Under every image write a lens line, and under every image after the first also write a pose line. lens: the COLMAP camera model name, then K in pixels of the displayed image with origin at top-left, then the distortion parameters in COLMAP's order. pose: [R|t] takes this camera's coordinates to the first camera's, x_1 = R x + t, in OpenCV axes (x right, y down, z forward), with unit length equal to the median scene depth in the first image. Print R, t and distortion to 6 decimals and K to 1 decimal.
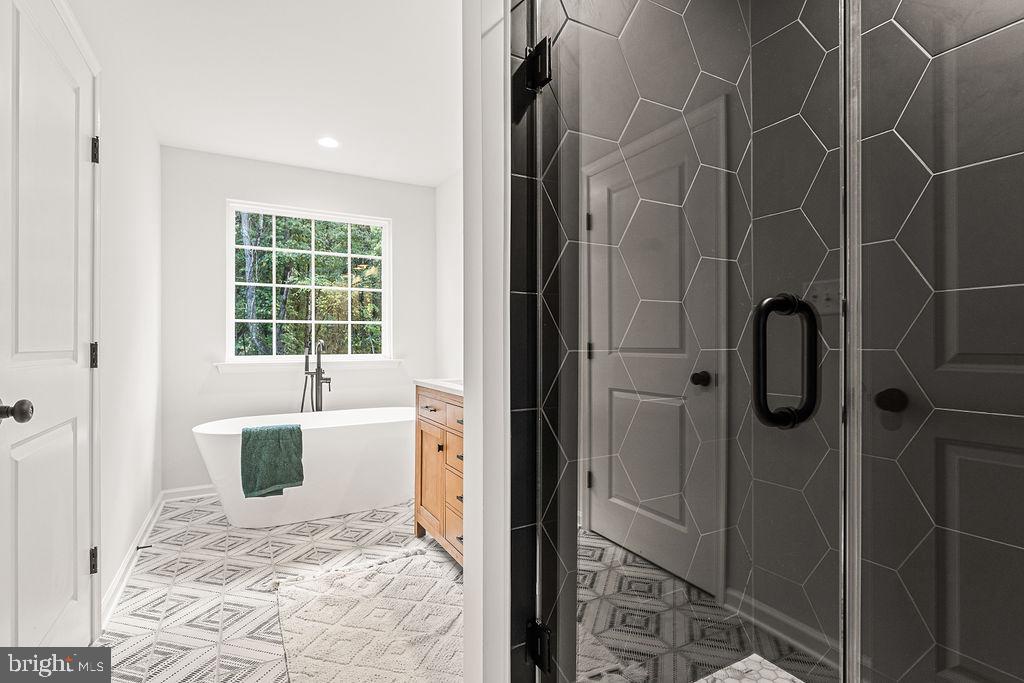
lens RADIAL K [[462.3, 0, 512.0], [0, 462.3, 341.5], [0, 0, 1]] dist [0.000403, -0.010049]
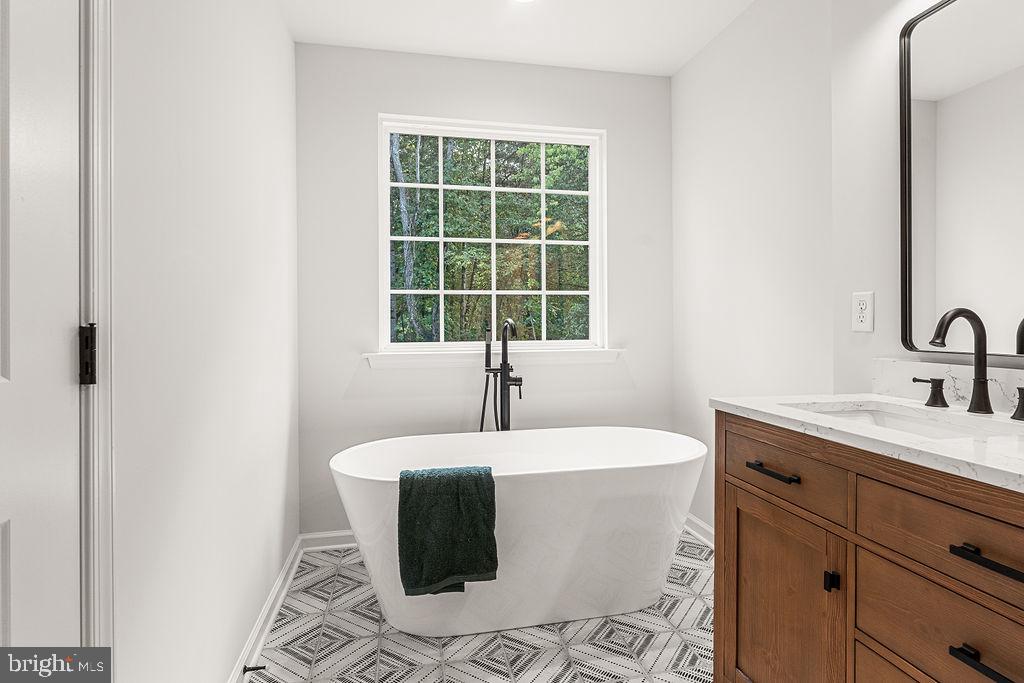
lens RADIAL K [[506.1, 0, 509.9], [0, 506.1, 317.3], [0, 0, 1]] dist [-0.015829, -0.000155]
pose [[0.950211, -0.009675, -0.311457, -0.202418], [0.007041, 0.999929, -0.009579, 0.000791], [0.311528, 0.006909, 0.950212, 0.350021]]
